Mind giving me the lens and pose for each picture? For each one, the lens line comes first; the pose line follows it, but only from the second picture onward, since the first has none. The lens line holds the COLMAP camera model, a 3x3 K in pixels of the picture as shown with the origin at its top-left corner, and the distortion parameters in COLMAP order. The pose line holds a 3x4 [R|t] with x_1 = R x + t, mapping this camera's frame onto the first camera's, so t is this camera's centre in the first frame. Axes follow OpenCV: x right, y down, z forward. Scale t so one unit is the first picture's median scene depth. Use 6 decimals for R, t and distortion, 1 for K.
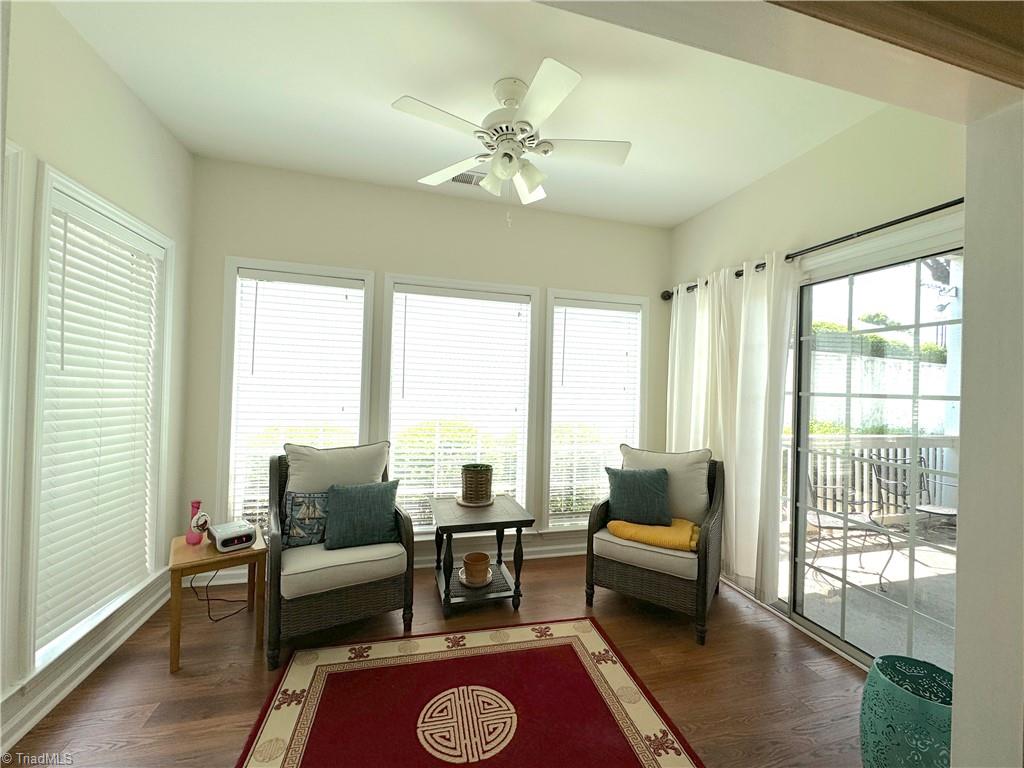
lens RADIAL K [[409.9, 0, 512.0], [0, 409.9, 384.0], [0, 0, 1]] dist [-0.000413, -0.000053]
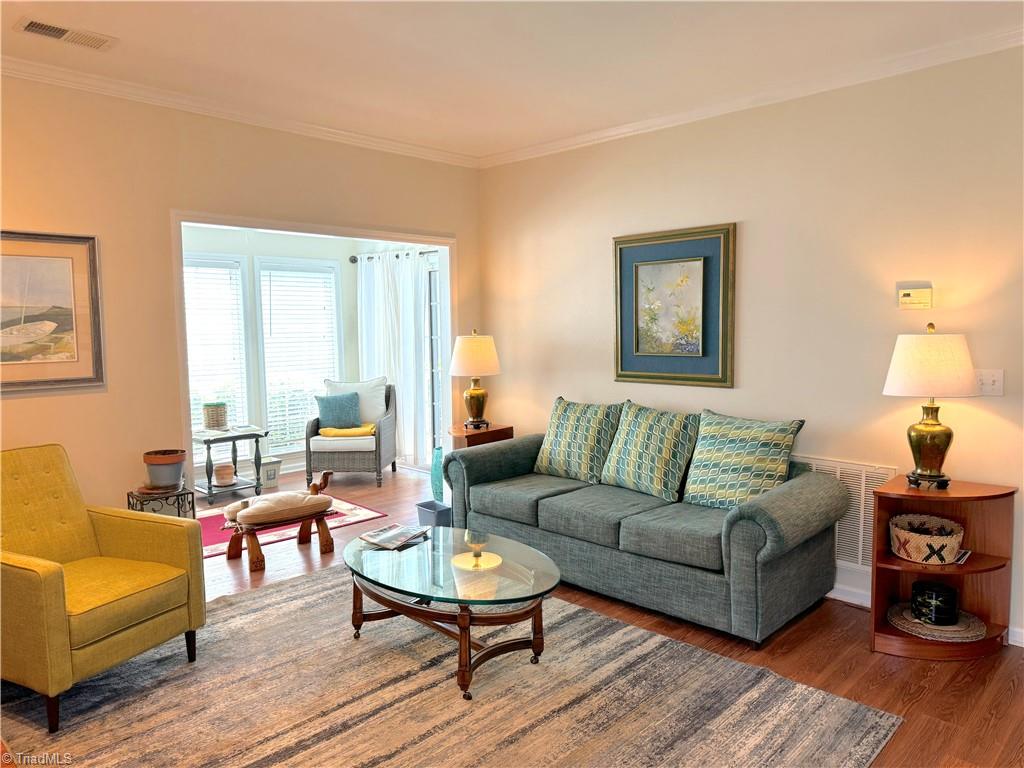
lens RADIAL K [[703.3, 0, 512.0], [0, 703.3, 384.0], [0, 0, 1]] dist [0.069420, 0.000225]
pose [[0.862153, -0.085976, 0.499301, -0.400883], [0.035914, 0.993388, 0.109041, -0.077127], [-0.505374, -0.076078, 0.859540, -1.435502]]
